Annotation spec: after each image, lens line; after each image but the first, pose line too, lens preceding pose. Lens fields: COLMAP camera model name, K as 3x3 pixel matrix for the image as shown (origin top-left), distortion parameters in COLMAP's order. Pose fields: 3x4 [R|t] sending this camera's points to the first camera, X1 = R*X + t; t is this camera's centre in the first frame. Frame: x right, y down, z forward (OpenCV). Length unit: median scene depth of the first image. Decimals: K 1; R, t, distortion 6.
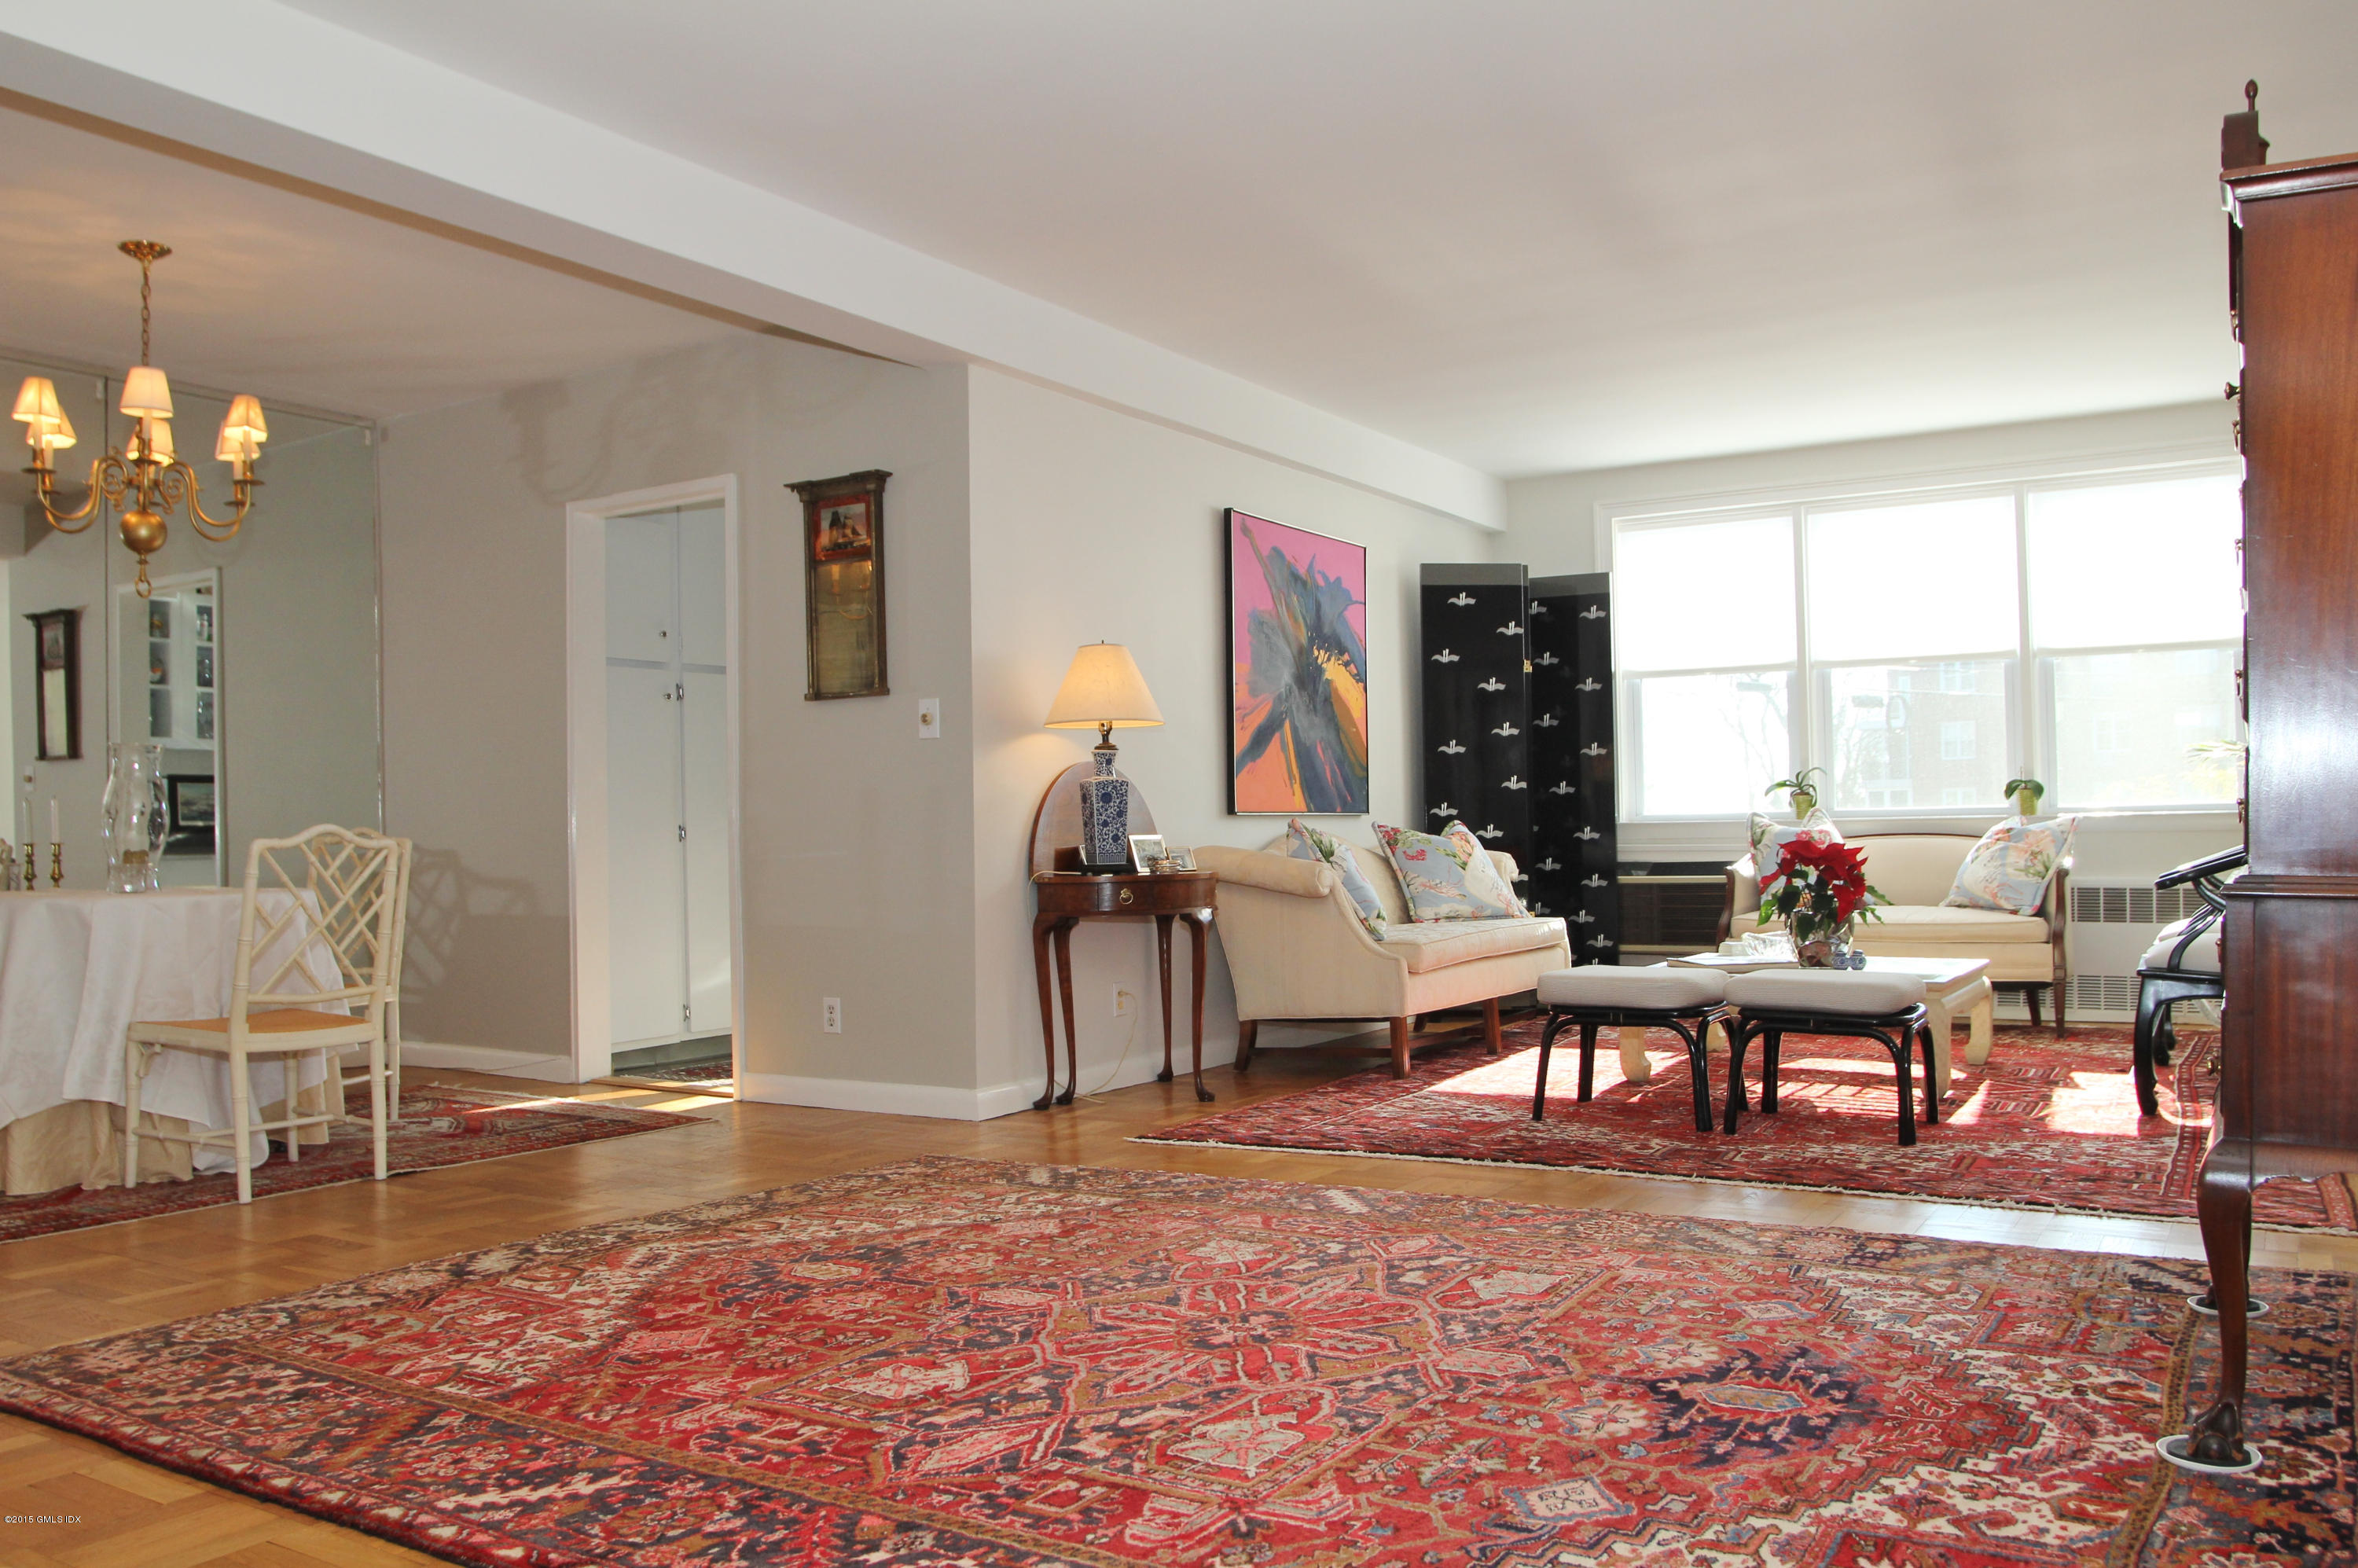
lens RADIAL K [[1850.9, 0, 1171.8], [0, 1850.9, 807.2], [0, 0, 1]] dist [-0.091945, 0.049514]
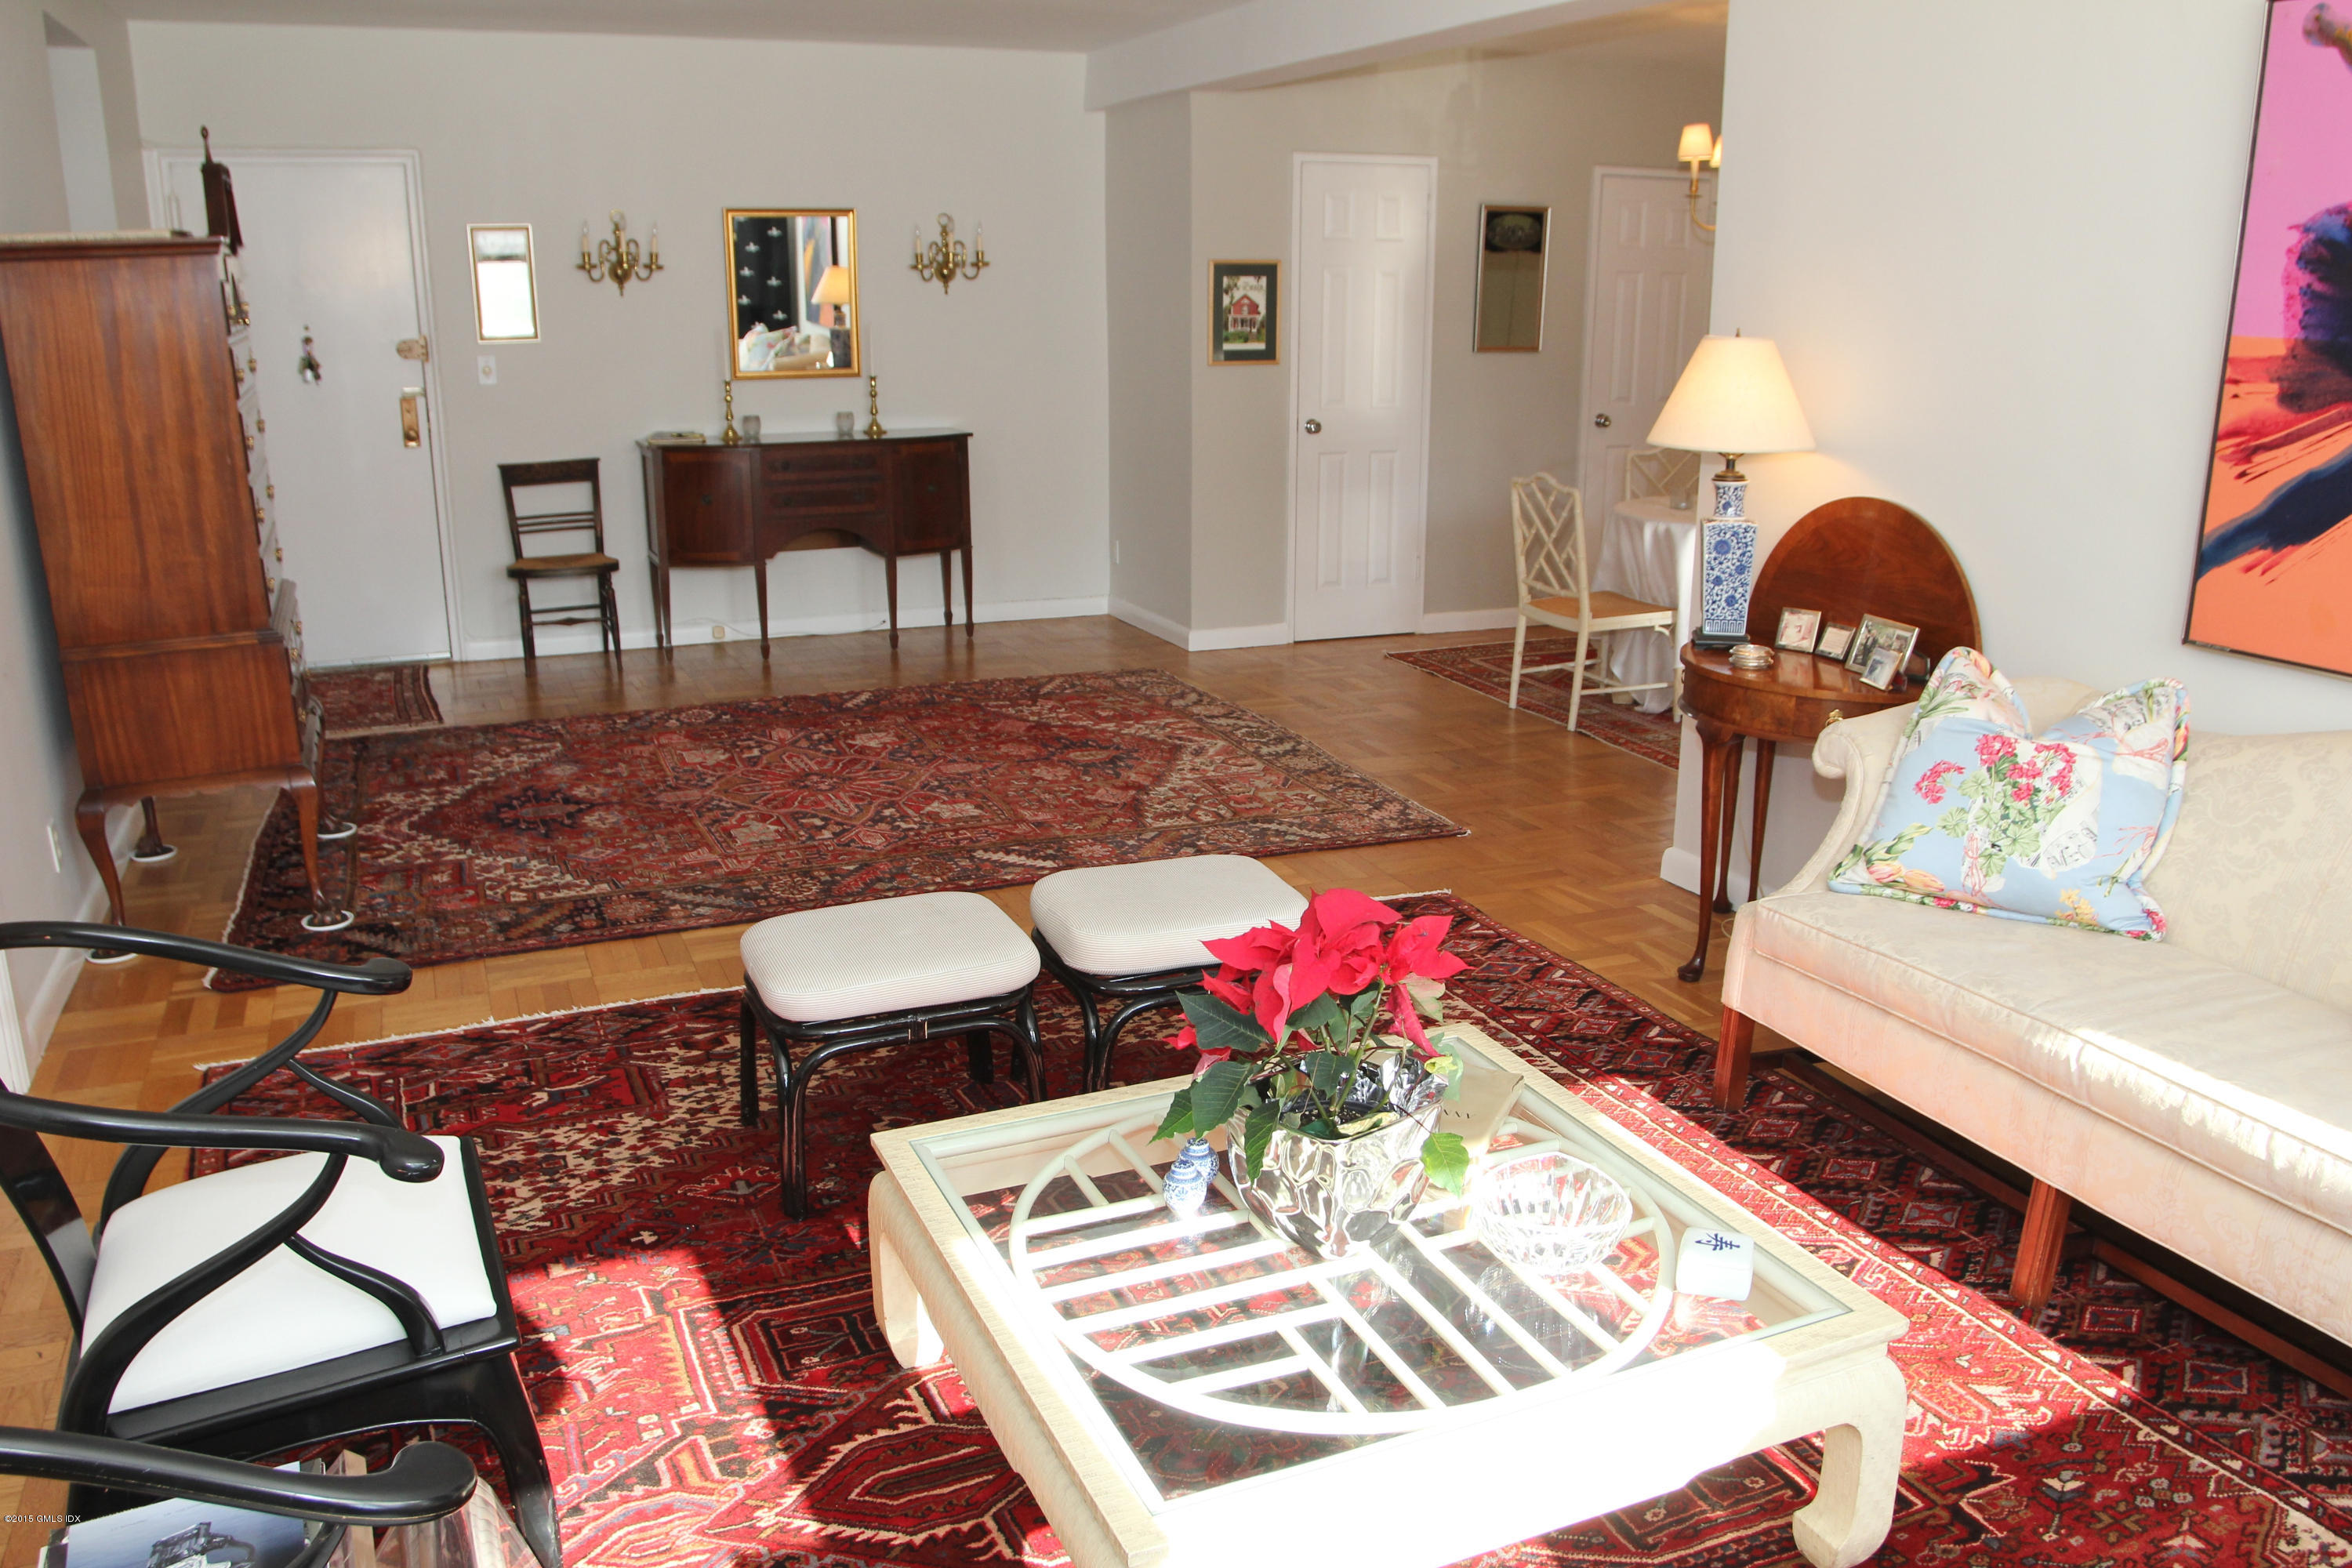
lens RADIAL K [[1846.2, 0, 1192.8], [0, 1846.2, 785.4], [0, 0, 1]] dist [-0.091945, 0.049514]
pose [[-0.572347, 0.229971, -0.787104, 0.874277], [0.018618, 0.963266, 0.267903, -0.143423], [0.819800, 0.138679, -0.555603, 1.577650]]
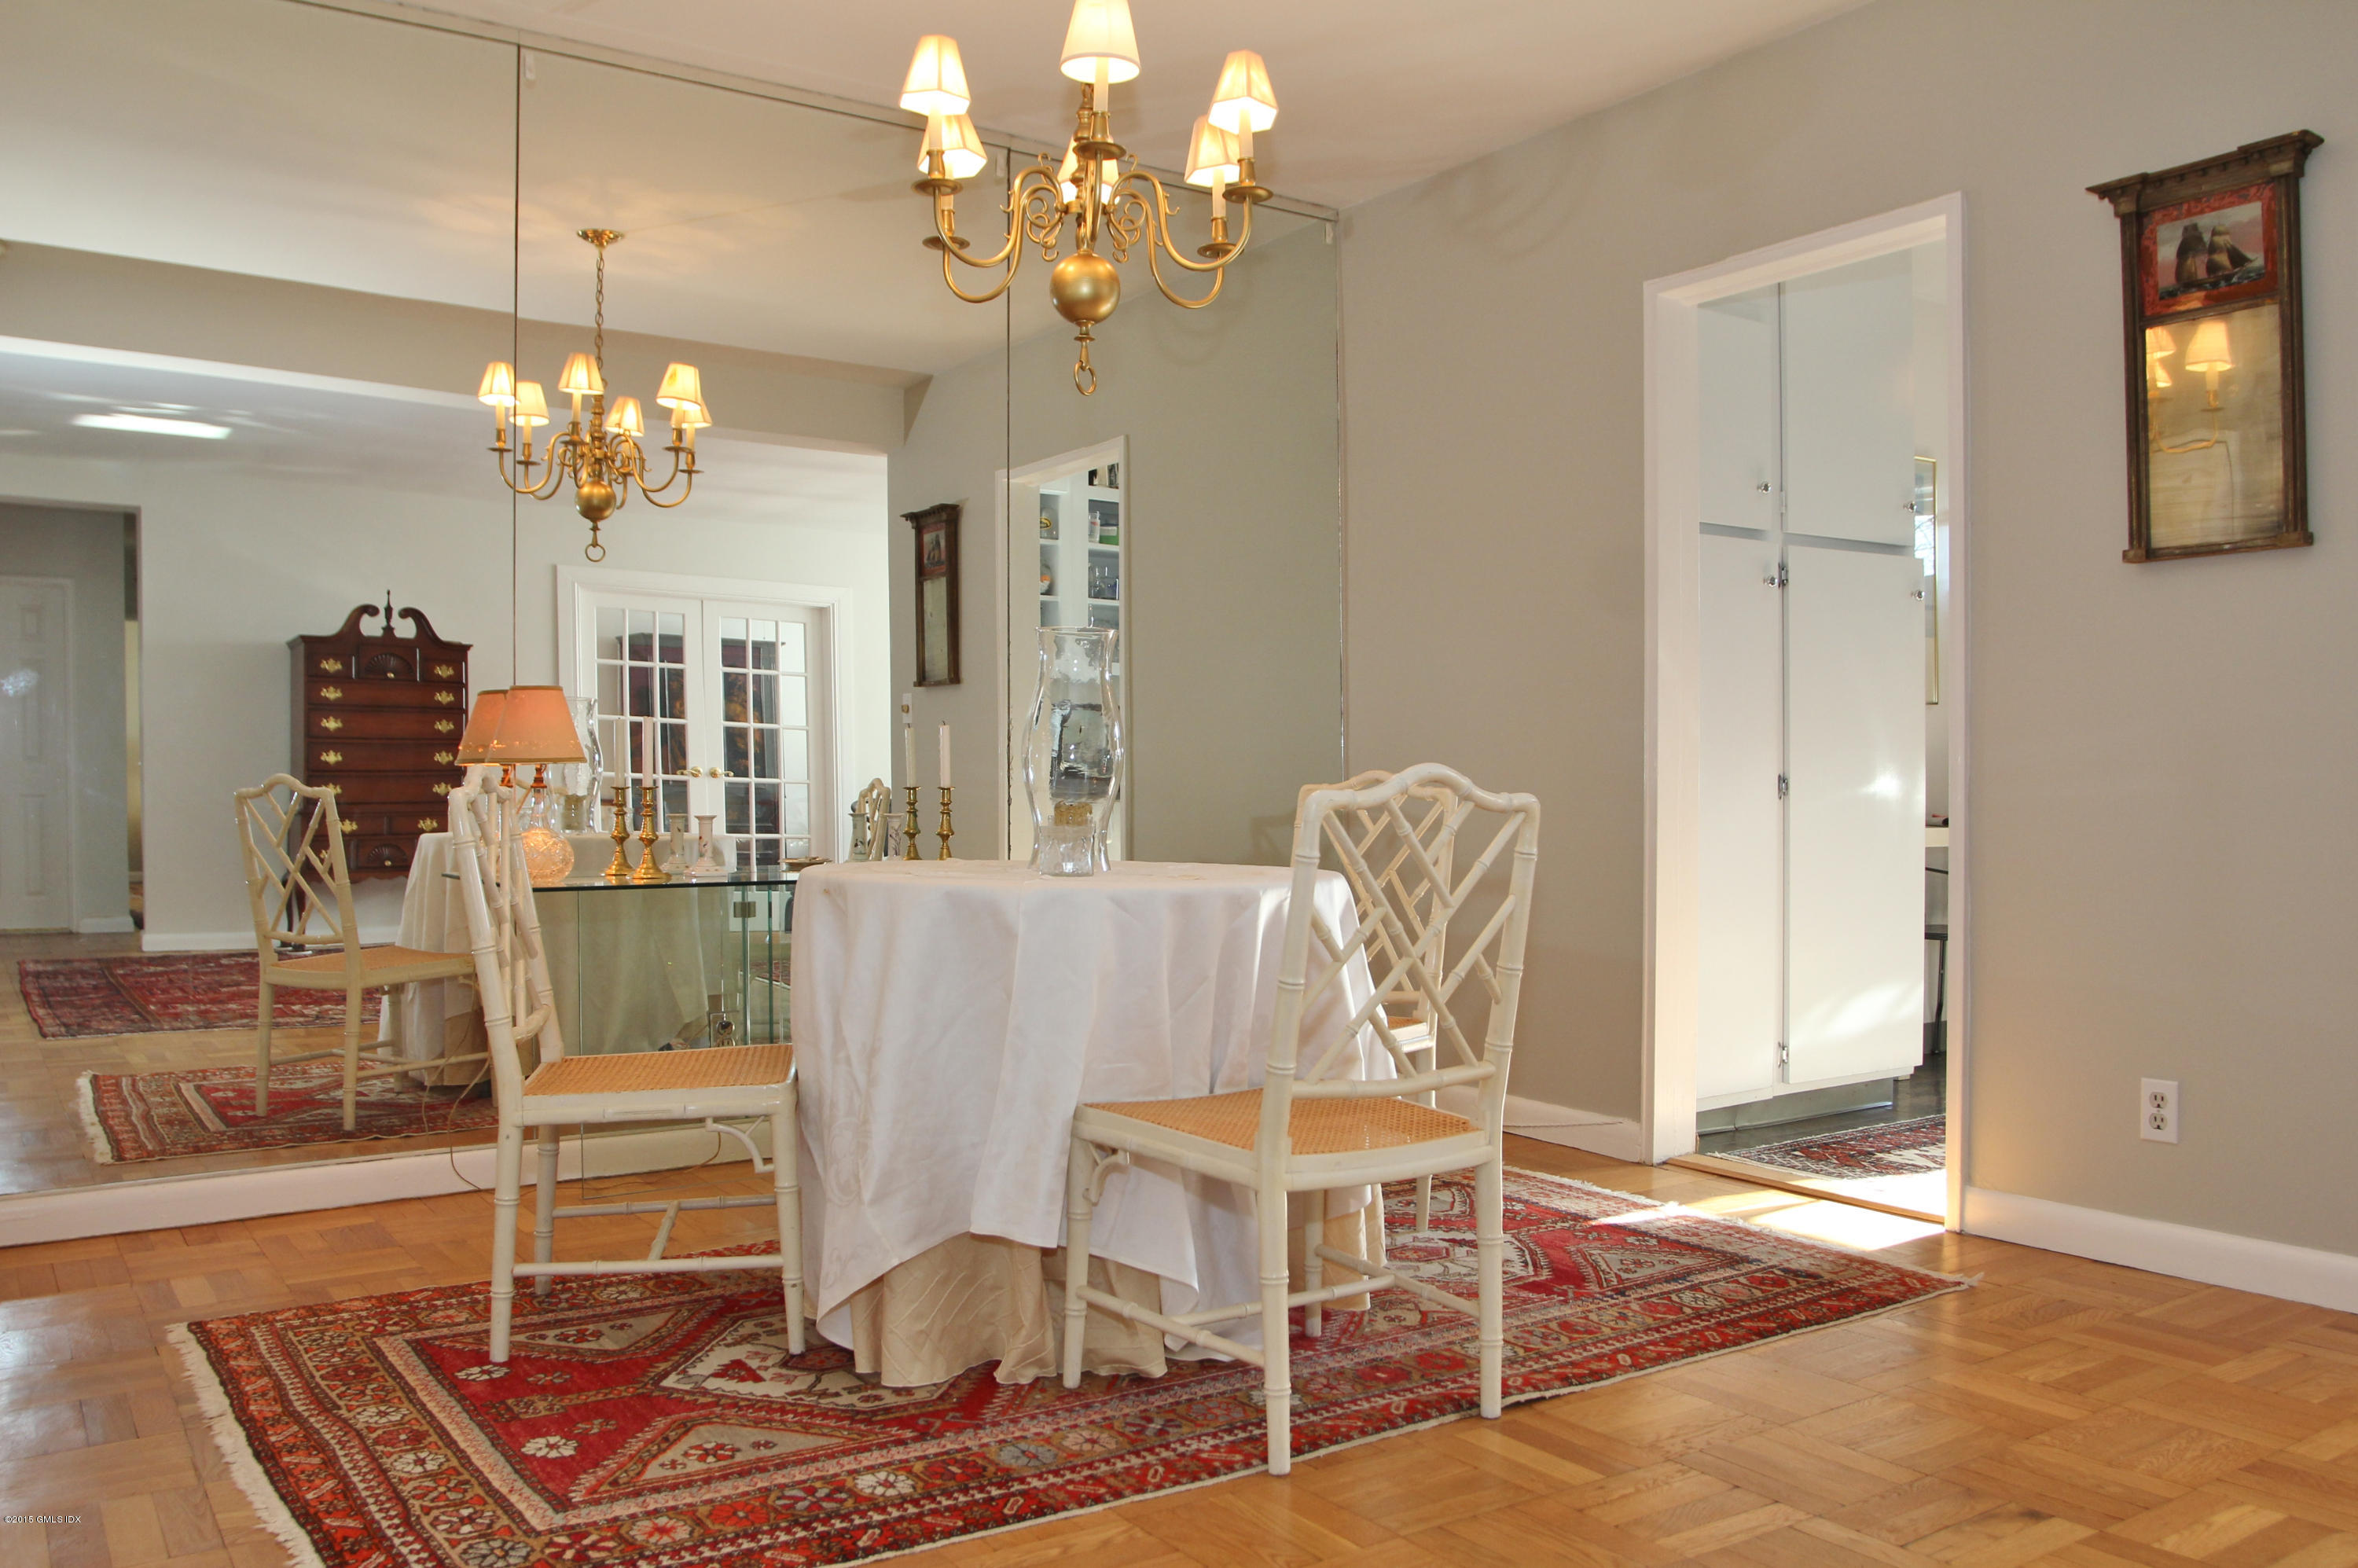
lens RADIAL K [[1850.9, 0, 1187.2], [0, 1850.9, 803.3], [0, 0, 1]] dist [-0.091945, 0.049514]
pose [[0.916836, 0.020154, -0.398754, -0.308422], [-0.010415, 0.999593, 0.026576, 0.006927], [0.399127, -0.020213, 0.916673, 0.470160]]
